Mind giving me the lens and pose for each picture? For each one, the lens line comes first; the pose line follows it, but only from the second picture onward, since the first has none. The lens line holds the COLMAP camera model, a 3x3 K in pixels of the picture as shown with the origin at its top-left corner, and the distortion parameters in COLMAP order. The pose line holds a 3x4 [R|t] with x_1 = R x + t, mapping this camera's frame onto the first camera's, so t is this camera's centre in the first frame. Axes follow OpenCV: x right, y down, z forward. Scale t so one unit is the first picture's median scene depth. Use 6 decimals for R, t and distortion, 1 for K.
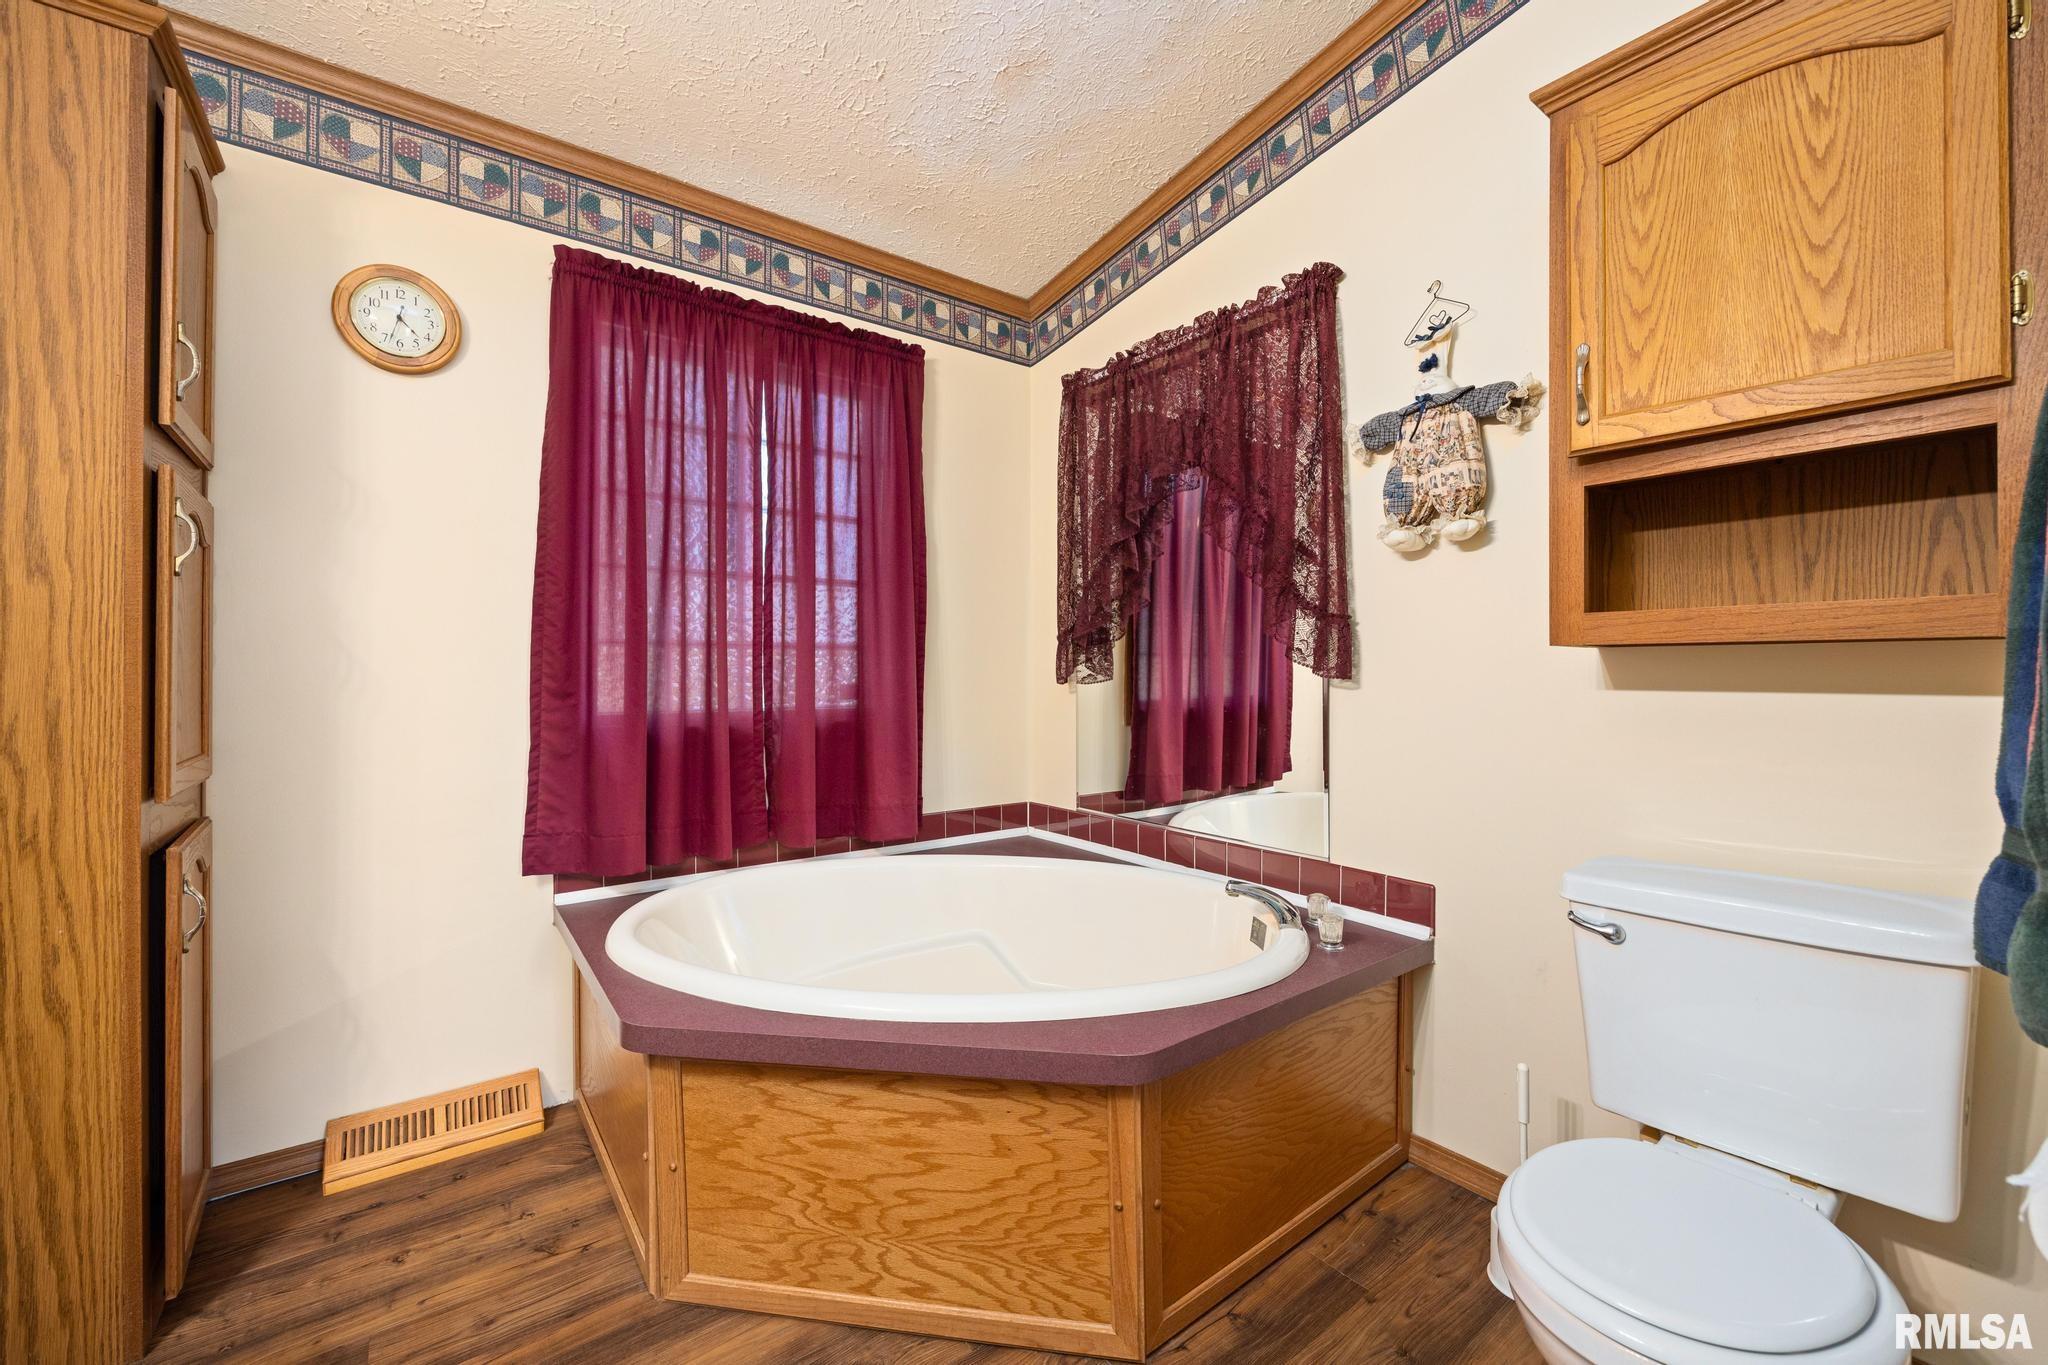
lens RADIAL K [[848.6, 0, 1018.3], [0, 848.6, 674.2], [0, 0, 1]] dist [0.002286, -0.001387]
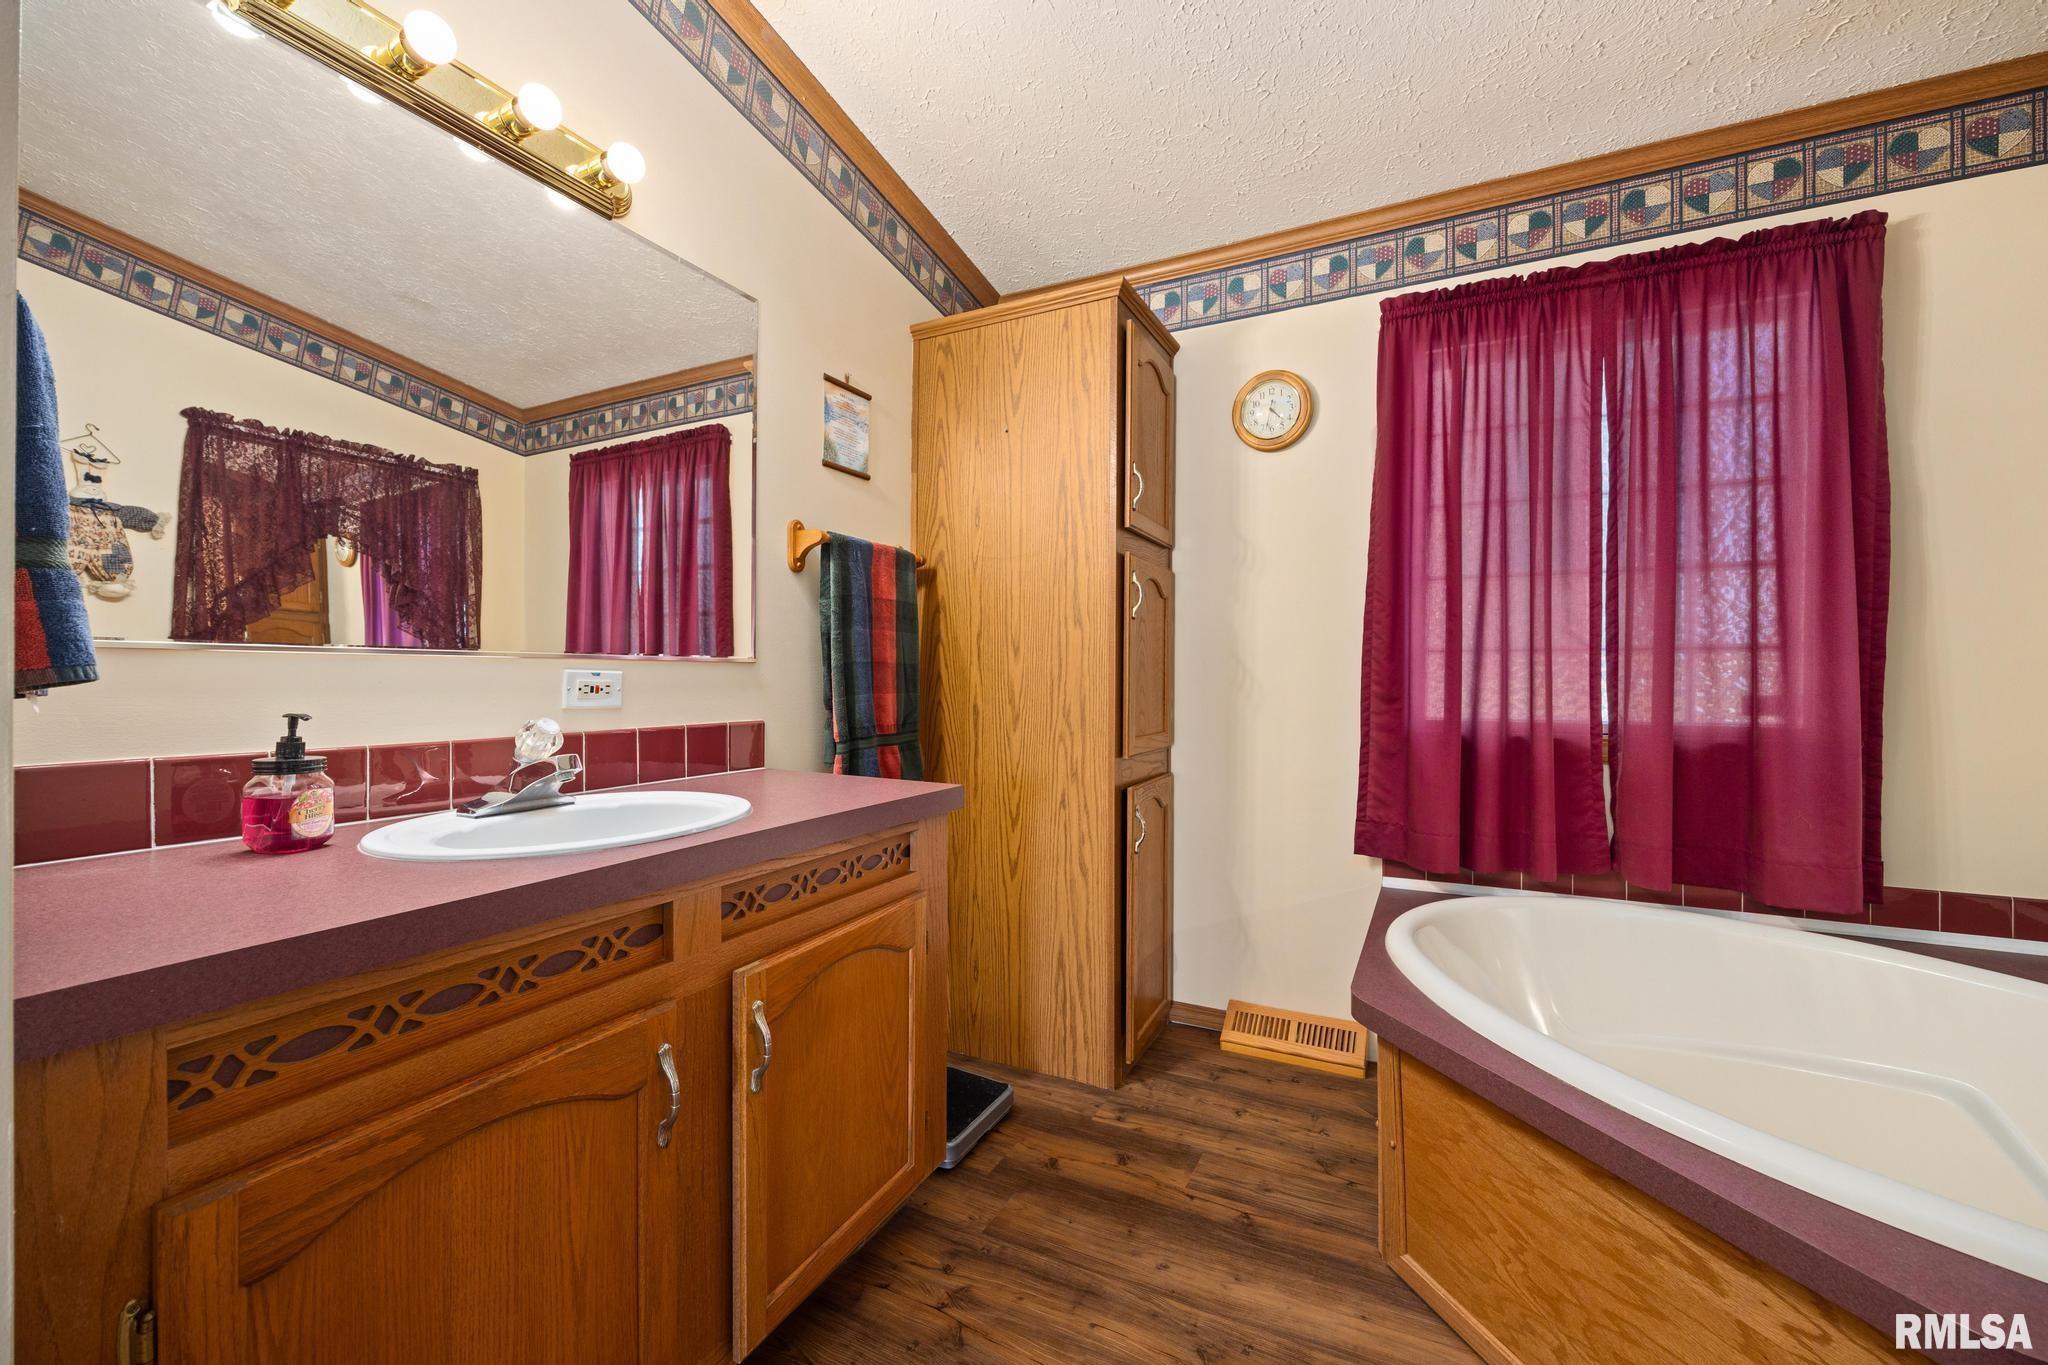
lens RADIAL K [[817.7, 0, 1020.4], [0, 817.7, 682.2], [0, 0, 1]] dist [-0.007726, 0.000467]
pose [[0.420354, 0.005570, -0.907343, 0.238763], [-0.002640, 0.999984, 0.004916, -0.002823], [0.907356, 0.000329, 0.420362, 0.109497]]
